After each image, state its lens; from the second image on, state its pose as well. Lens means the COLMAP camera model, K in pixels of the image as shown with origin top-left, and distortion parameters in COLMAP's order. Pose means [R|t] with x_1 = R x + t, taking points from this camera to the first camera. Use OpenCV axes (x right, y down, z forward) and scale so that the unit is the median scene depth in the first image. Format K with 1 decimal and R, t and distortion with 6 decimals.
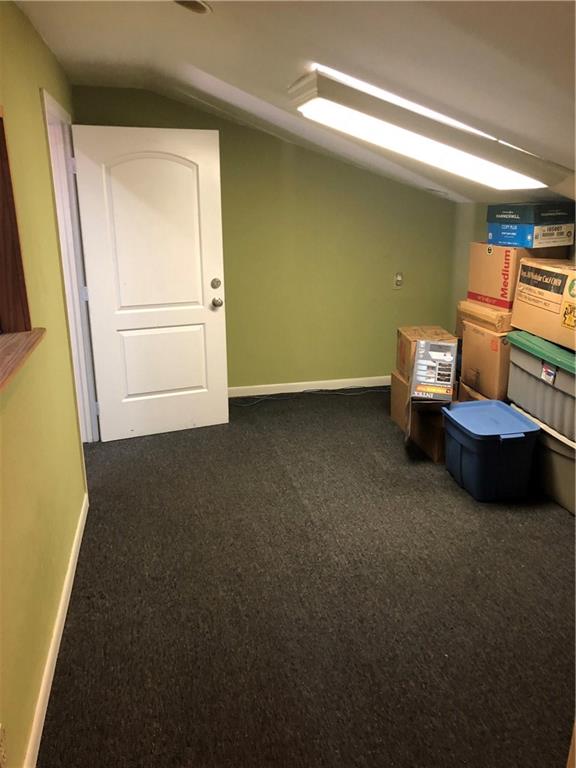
lens RADIAL K [[628.2, 0, 288.8], [0, 628.2, 382.1], [0, 0, 1]] dist [0.038304, -0.042509]
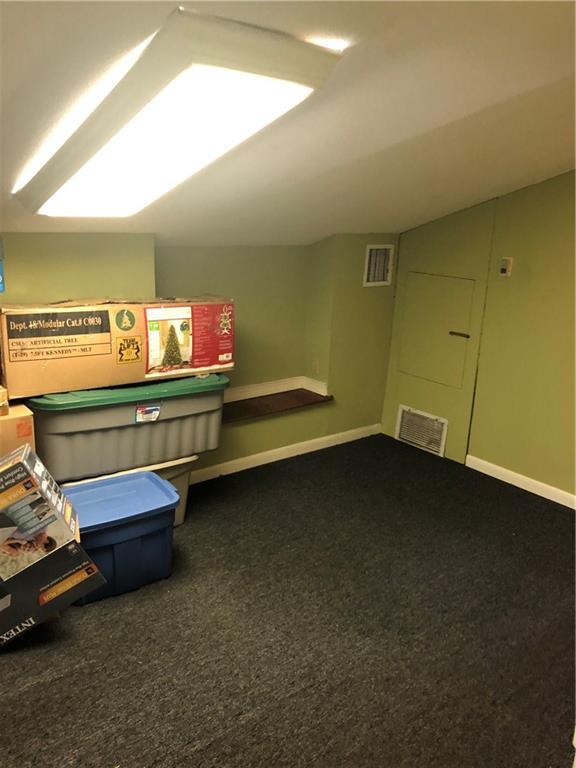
lens RADIAL K [[628.2, 0, 288.8], [0, 628.2, 385.4], [0, 0, 1]] dist [0.038304, -0.042509]
pose [[-0.436115, -0.250446, 0.864338, -0.463297], [0.234096, 0.895850, 0.377694, -0.341330], [-0.868909, 0.367056, -0.332065, 1.077332]]
